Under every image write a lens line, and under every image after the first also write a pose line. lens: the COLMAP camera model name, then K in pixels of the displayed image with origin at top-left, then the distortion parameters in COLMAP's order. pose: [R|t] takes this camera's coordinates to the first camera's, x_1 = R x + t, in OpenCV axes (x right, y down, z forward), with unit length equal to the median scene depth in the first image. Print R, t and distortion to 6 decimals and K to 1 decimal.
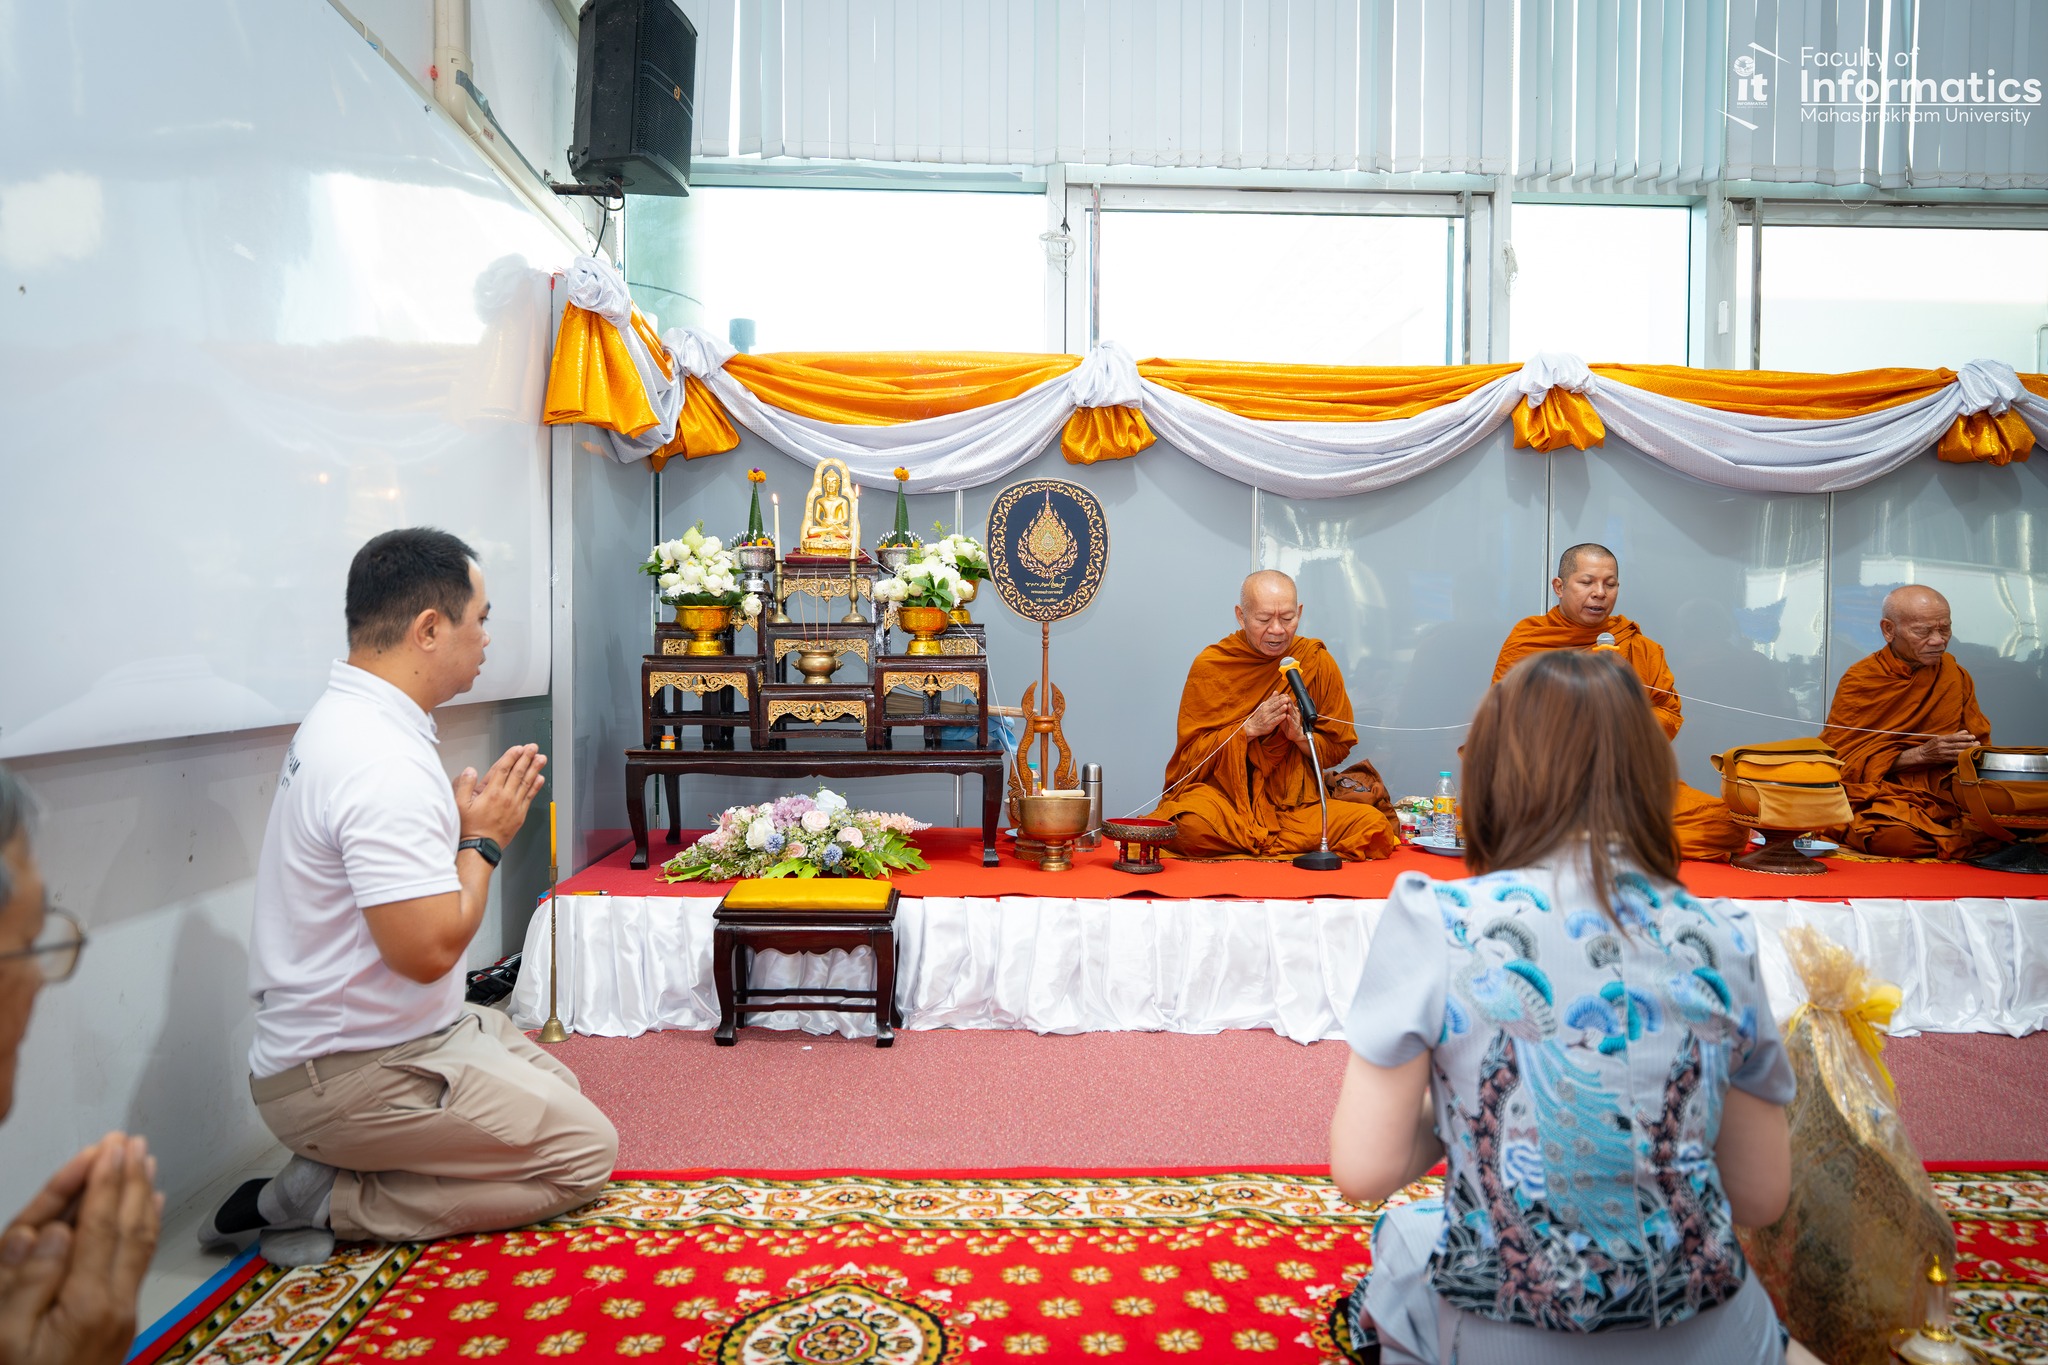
lens RADIAL K [[1393.0, 0, 1024.0], [0, 1393.0, 682.5], [0, 0, 1]] dist [0.004065, 0.000875]
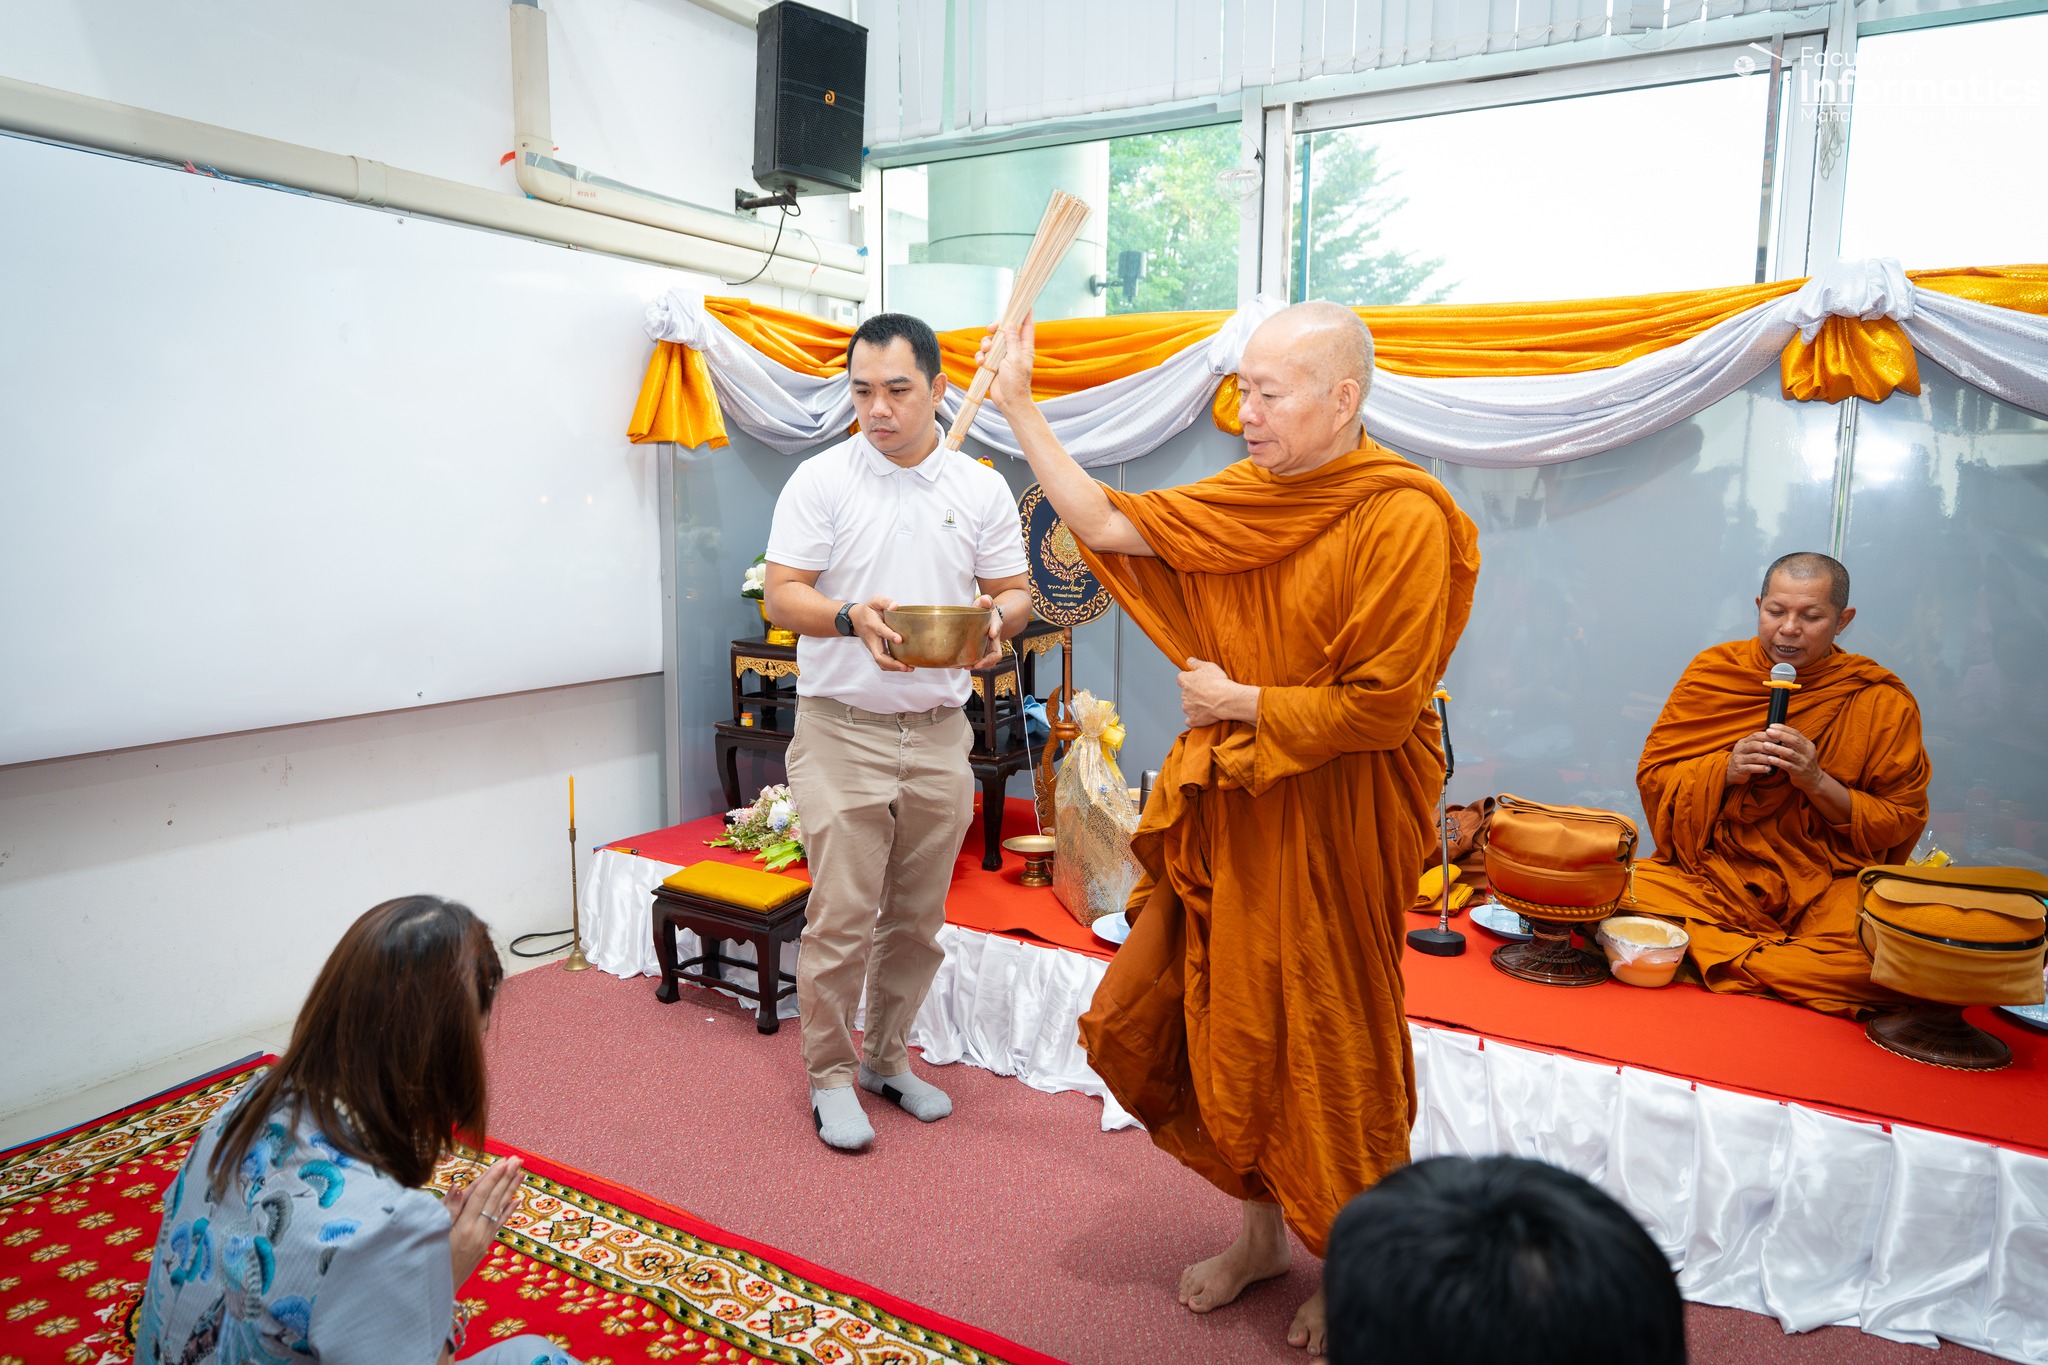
lens RADIAL K [[1393.0, 0, 1024.0], [0, 1393.0, 682.5], [0, 0, 1]] dist [0.004065, 0.000875]
pose [[0.830284, 0.079491, -0.551643, 0.484163], [-0.021649, 0.993630, 0.110596, -0.102204], [0.556920, -0.079883, 0.826716, 0.173887]]
